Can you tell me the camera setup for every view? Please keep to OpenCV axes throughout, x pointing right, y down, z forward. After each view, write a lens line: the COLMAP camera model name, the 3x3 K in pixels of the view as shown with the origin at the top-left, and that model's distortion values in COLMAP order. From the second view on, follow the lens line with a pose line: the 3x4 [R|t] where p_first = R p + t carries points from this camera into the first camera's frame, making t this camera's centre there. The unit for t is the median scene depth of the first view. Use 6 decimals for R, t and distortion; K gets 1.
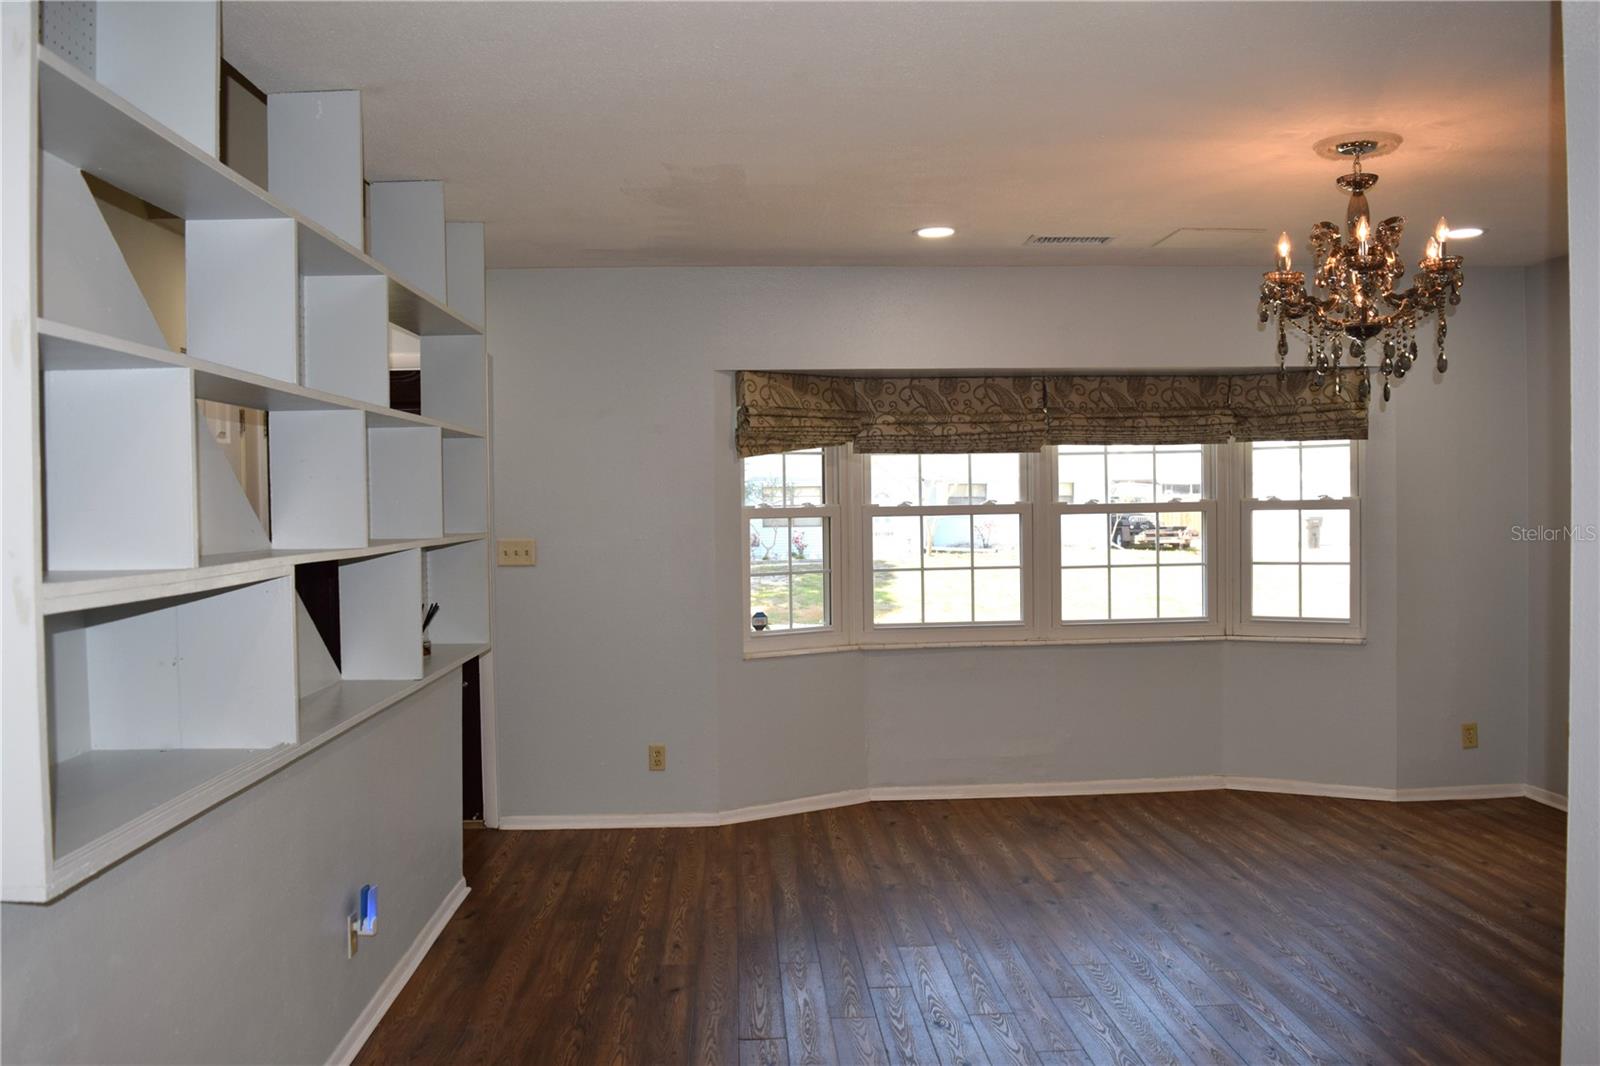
lens RADIAL K [[1281.2, 0, 785.2], [0, 1281.2, 531.1], [0, 0, 1]] dist [-0.094195, 0.019748]
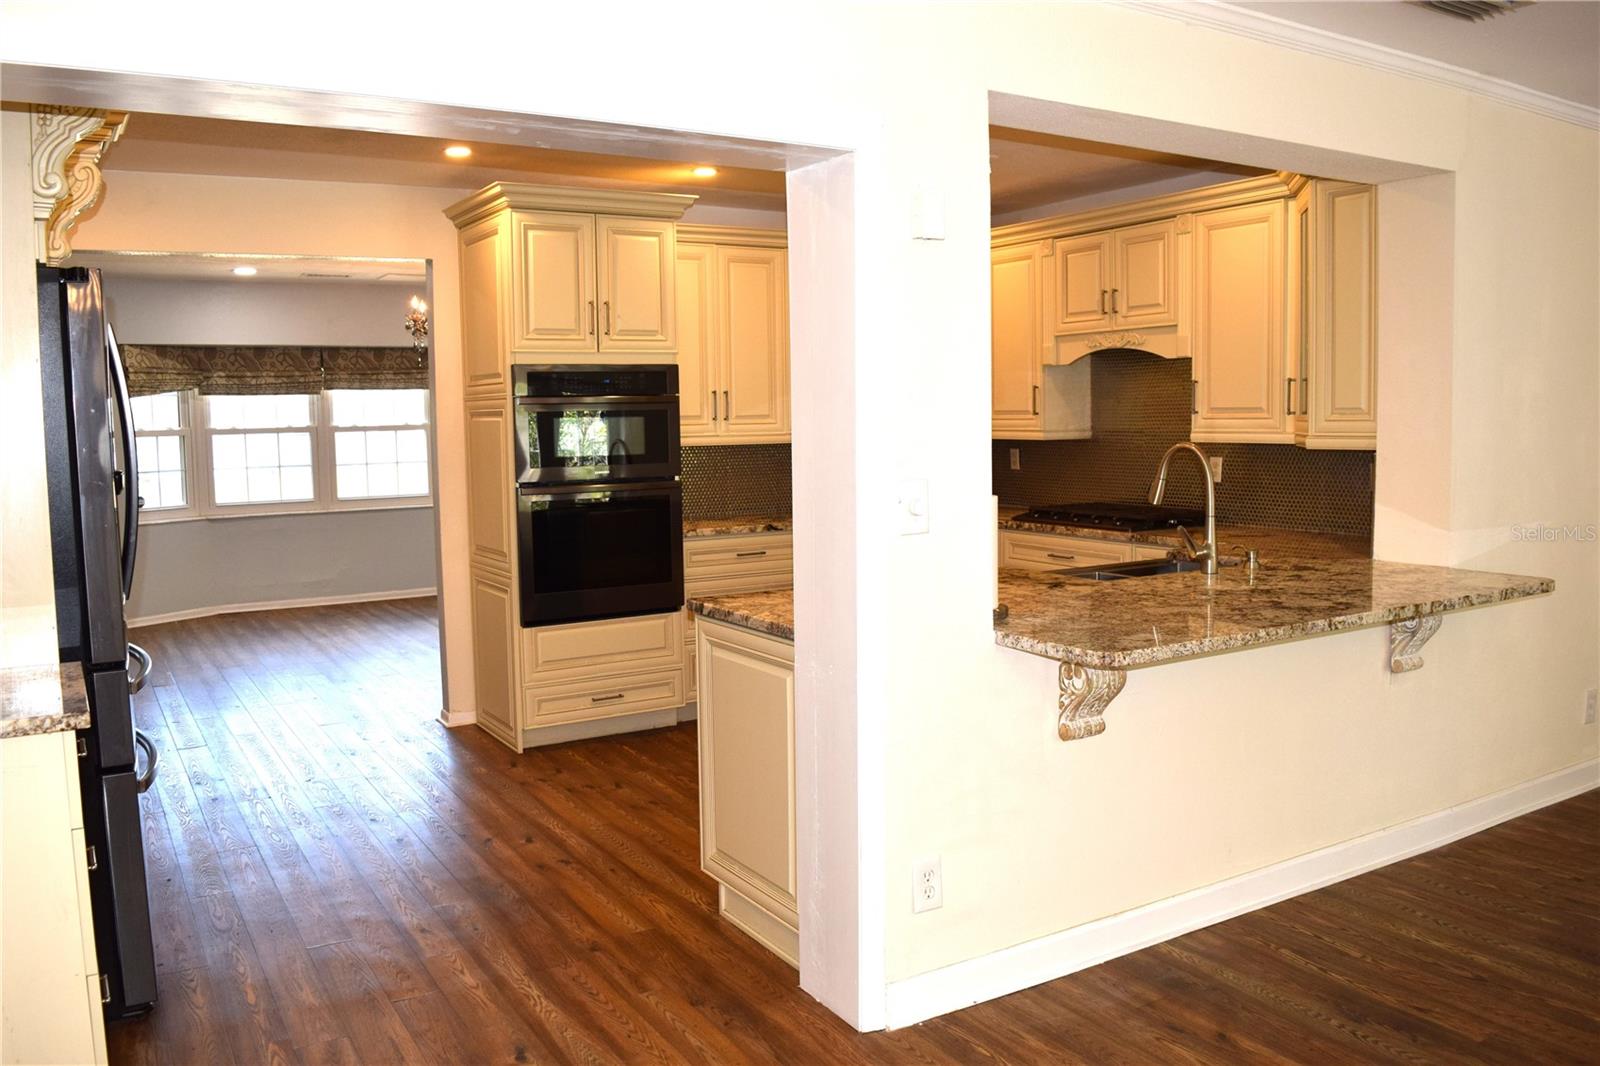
lens RADIAL K [[1257.6, 0, 785.5], [0, 1257.6, 530.4], [0, 0, 1]] dist [-0.097187, 0.023124]
pose [[0.879953, -0.041123, 0.473277, -0.036901], [0.012045, 0.997857, 0.064309, 0.017932], [-0.474907, -0.050889, 0.878563, -0.734726]]
